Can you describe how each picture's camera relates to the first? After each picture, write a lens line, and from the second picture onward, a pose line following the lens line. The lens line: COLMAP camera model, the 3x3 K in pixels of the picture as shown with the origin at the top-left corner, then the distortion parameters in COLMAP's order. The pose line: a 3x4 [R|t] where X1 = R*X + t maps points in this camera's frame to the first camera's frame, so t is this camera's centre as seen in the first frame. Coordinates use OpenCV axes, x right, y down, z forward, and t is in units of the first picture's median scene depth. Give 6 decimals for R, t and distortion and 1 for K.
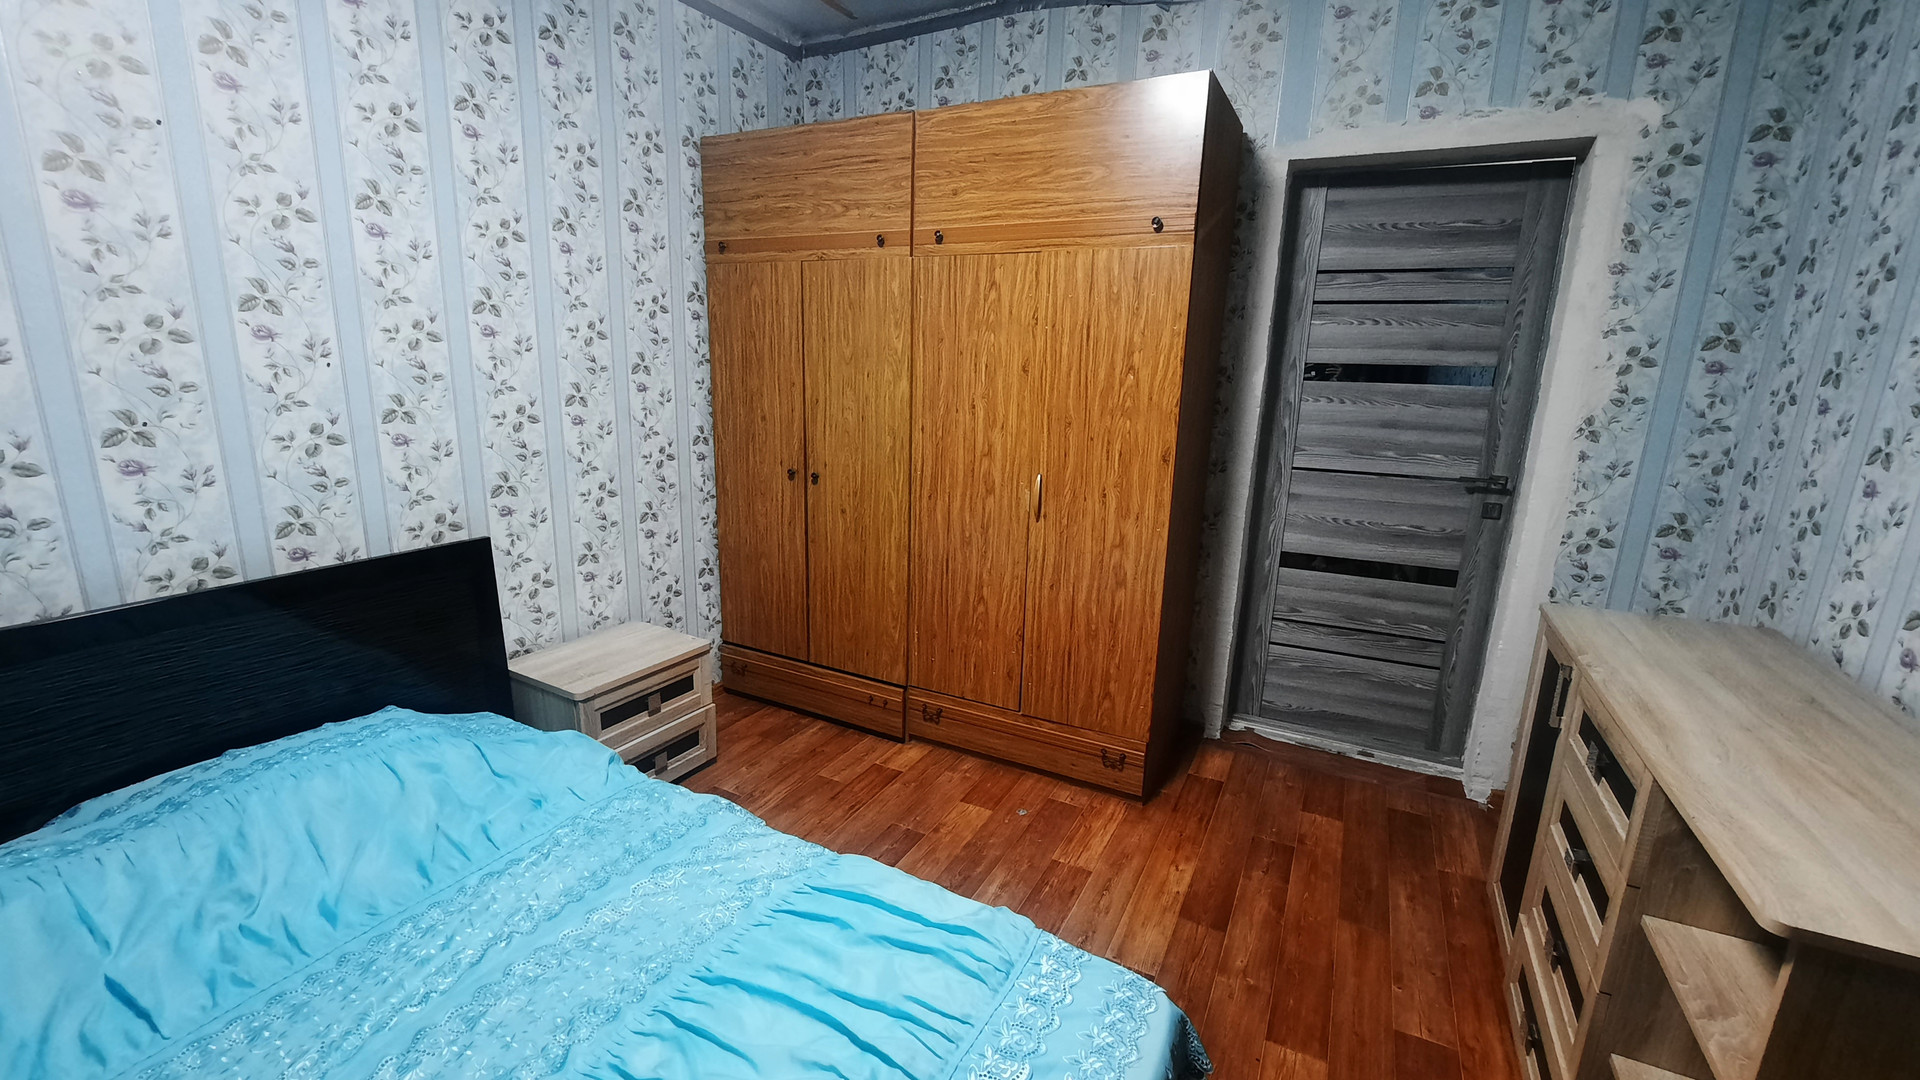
lens RADIAL K [[760.8, 0, 957.2], [0, 760.8, 554.8], [0, 0, 1]] dist [-0.030998, 0.003337]
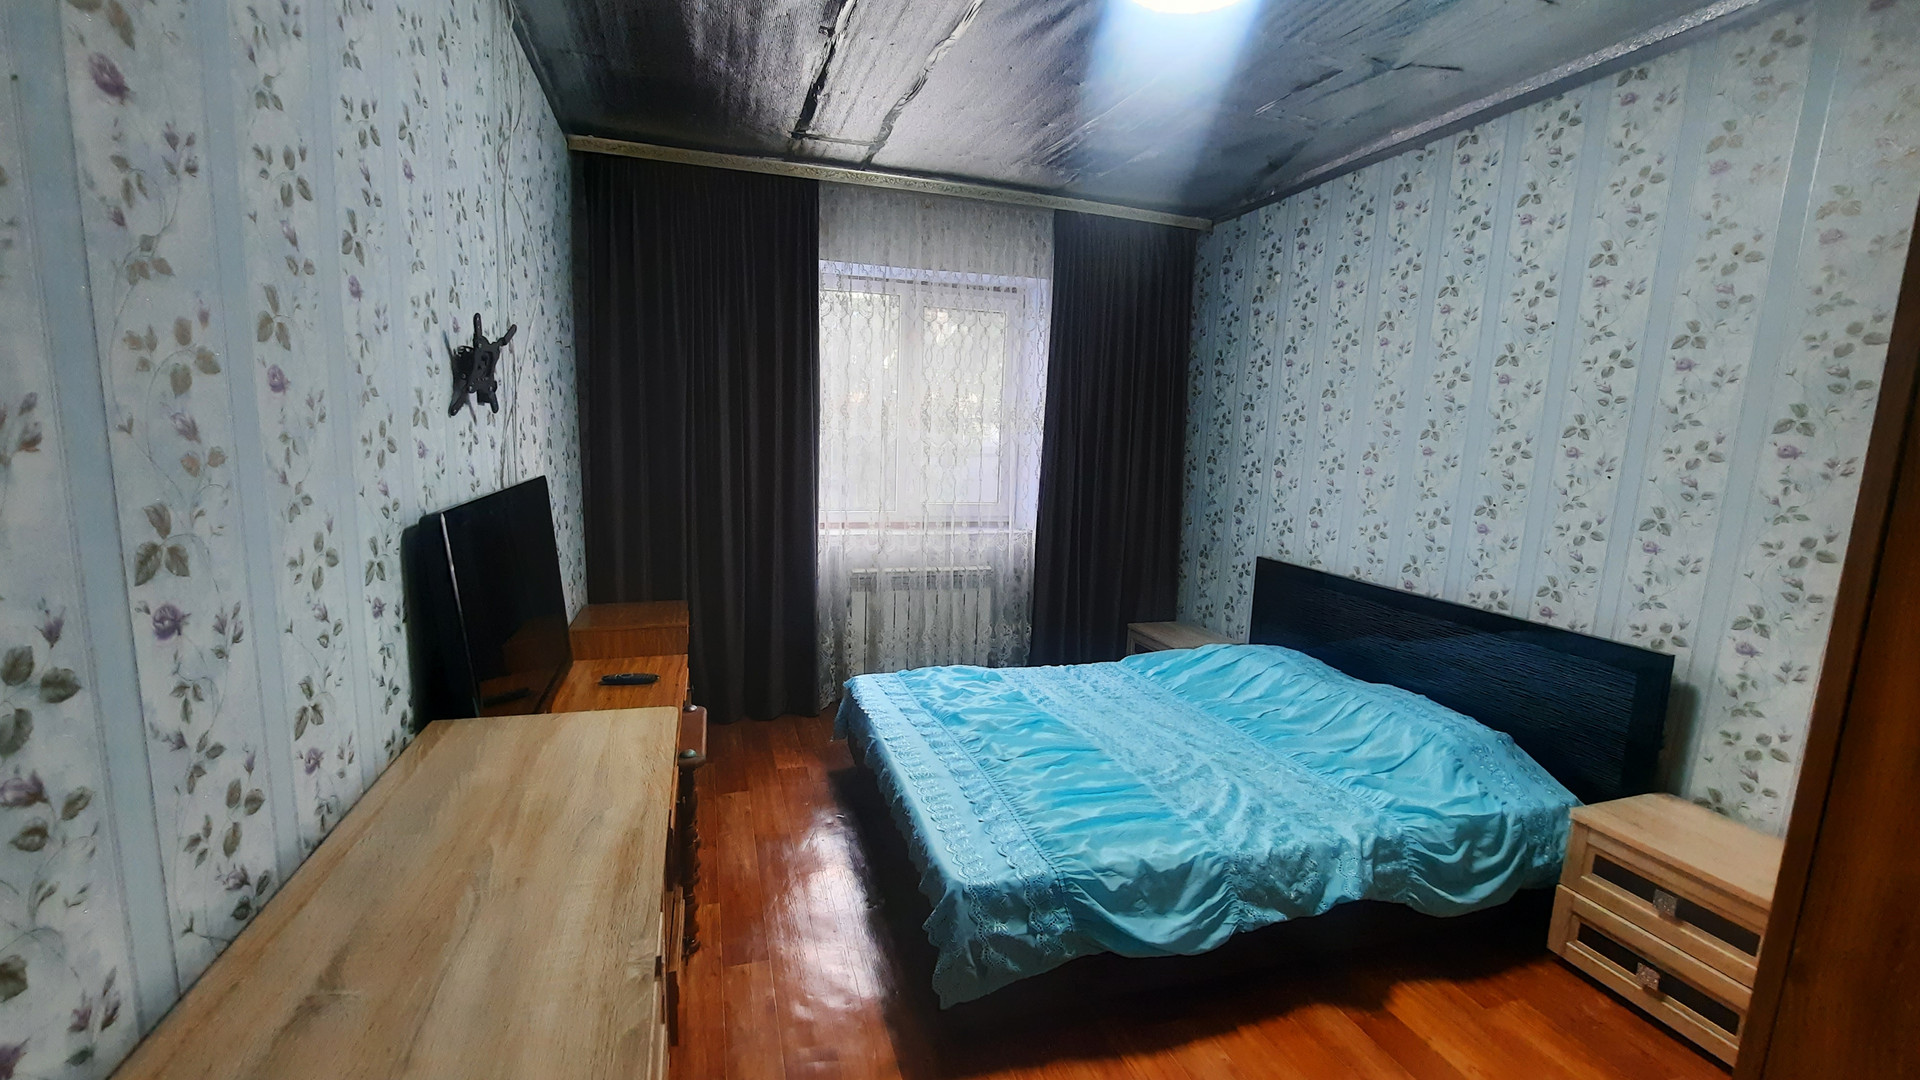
lens RADIAL K [[760.8, 0, 949.7], [0, 760.8, 543.0], [0, 0, 1]] dist [-0.030998, 0.003337]
pose [[-0.701584, 0.063437, -0.709758, 0.665541], [-0.214154, 0.931215, 0.294919, -0.229363], [0.679646, 0.358908, -0.639740, 0.874473]]
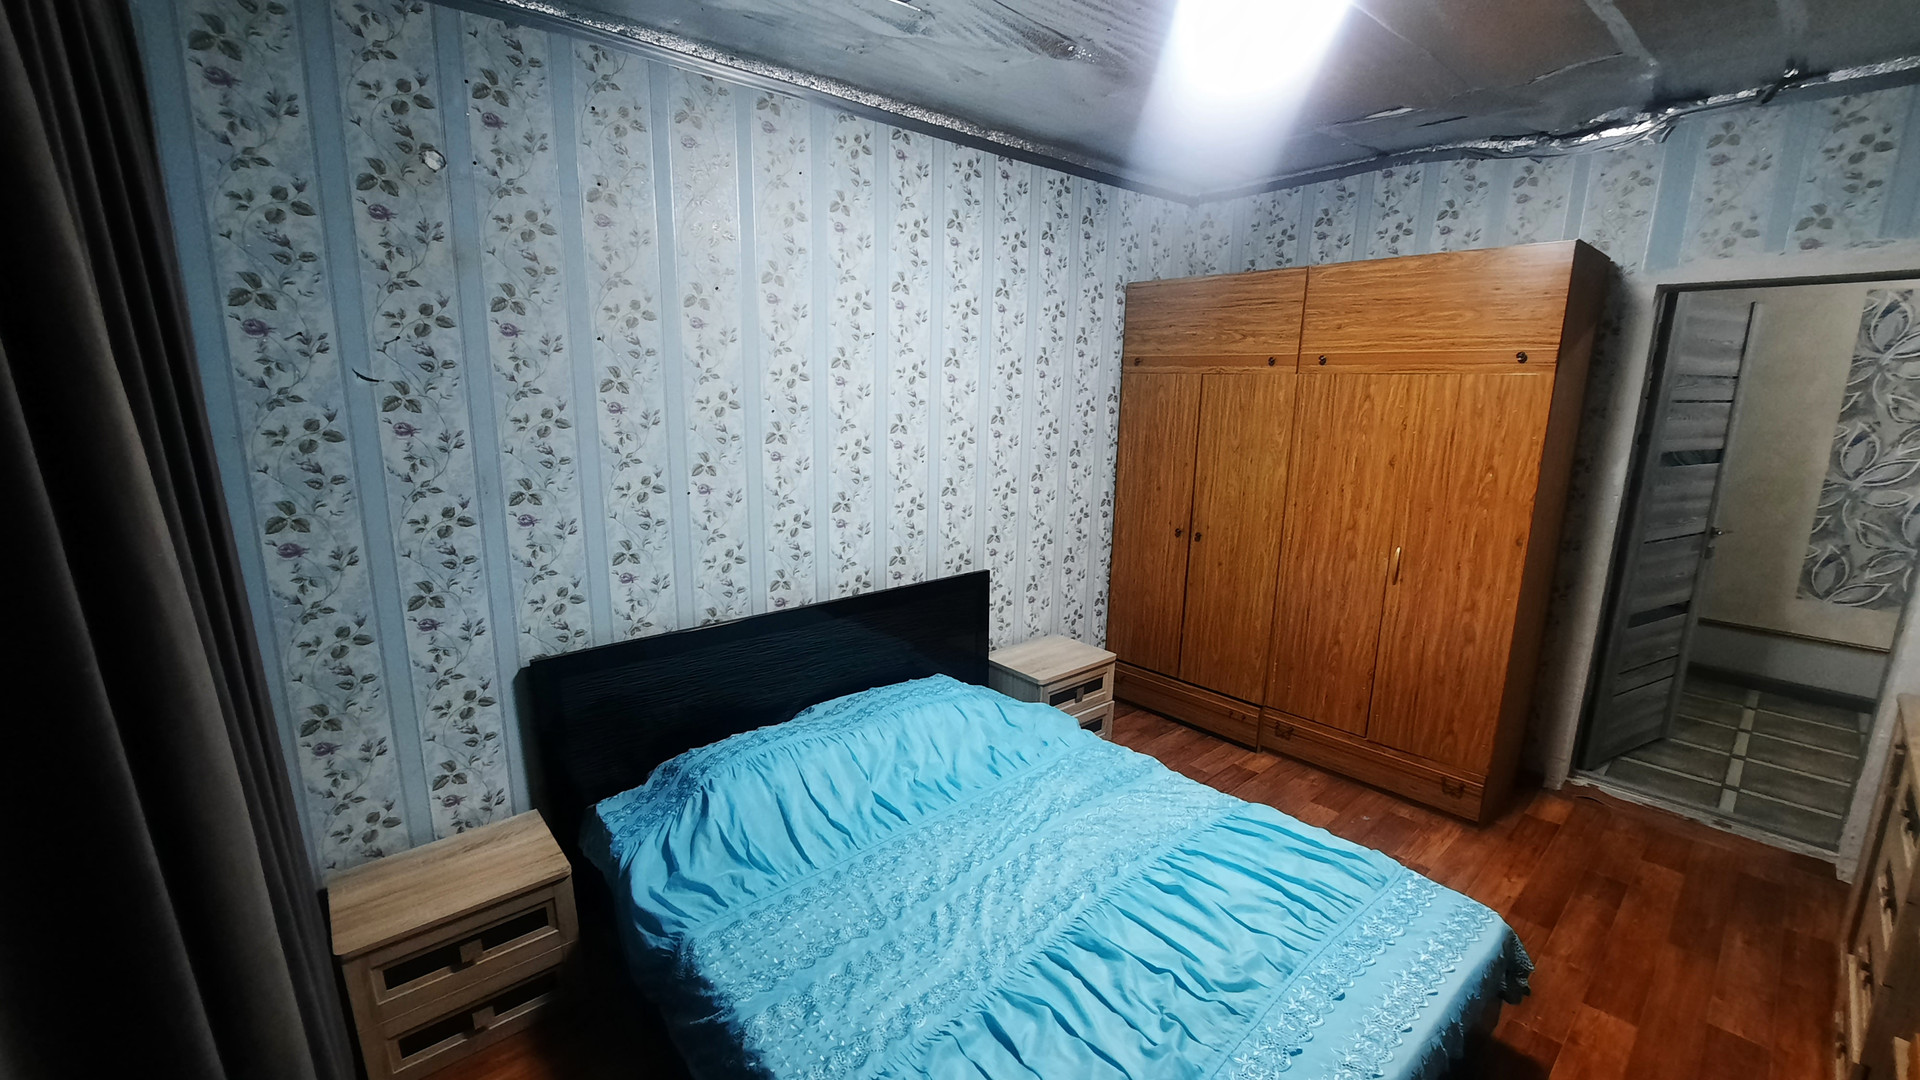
lens RADIAL K [[760.8, 0, 956.4], [0, 760.8, 559.9], [0, 0, 1]] dist [-0.030998, 0.003337]
pose [[0.931747, 0.059295, -0.358233, -0.129440], [-0.070565, 0.997336, -0.018457, -0.010871], [0.356184, 0.042477, 0.933450, -0.426479]]
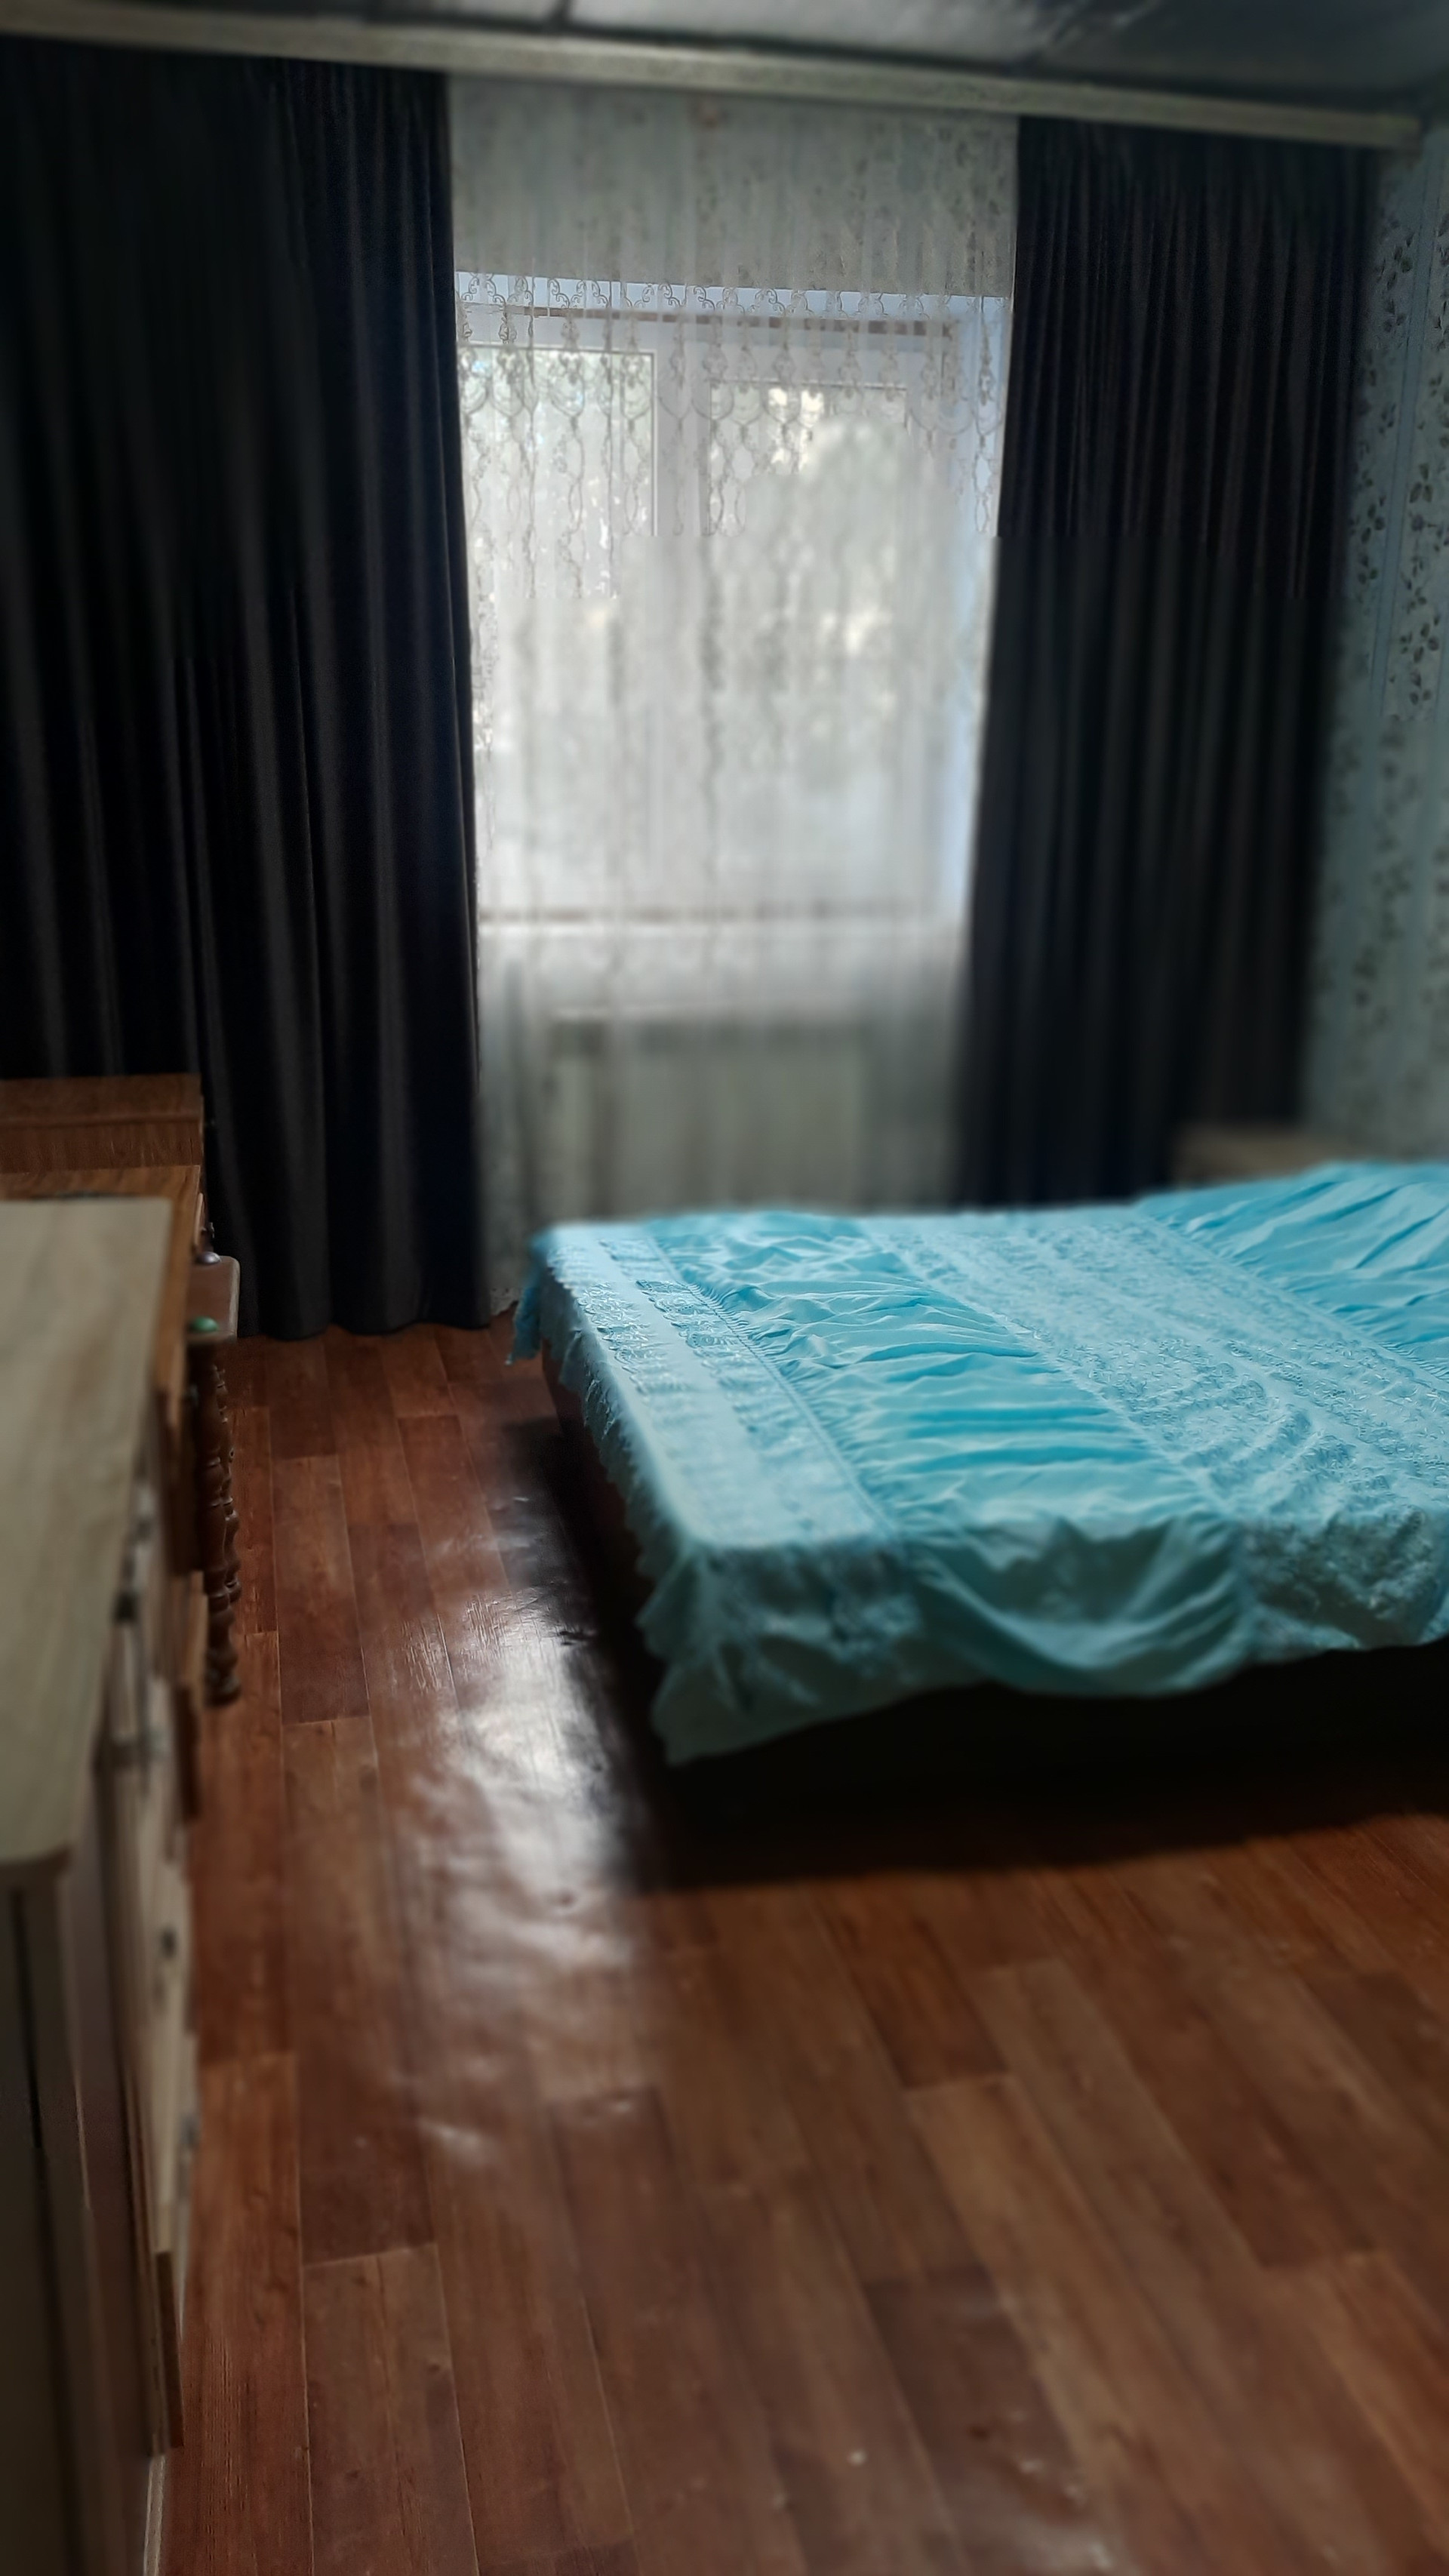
lens RADIAL K [[2014.3, 0, 742.4], [0, 2014.3, 1370.0], [0, 0, 1]] dist [0.065053, -0.084065]
pose [[-0.760275, 0.171949, -0.626431, 0.833215], [-0.178510, 0.871904, 0.455980, -0.283744], [0.624593, 0.458495, -0.632192, 1.280264]]
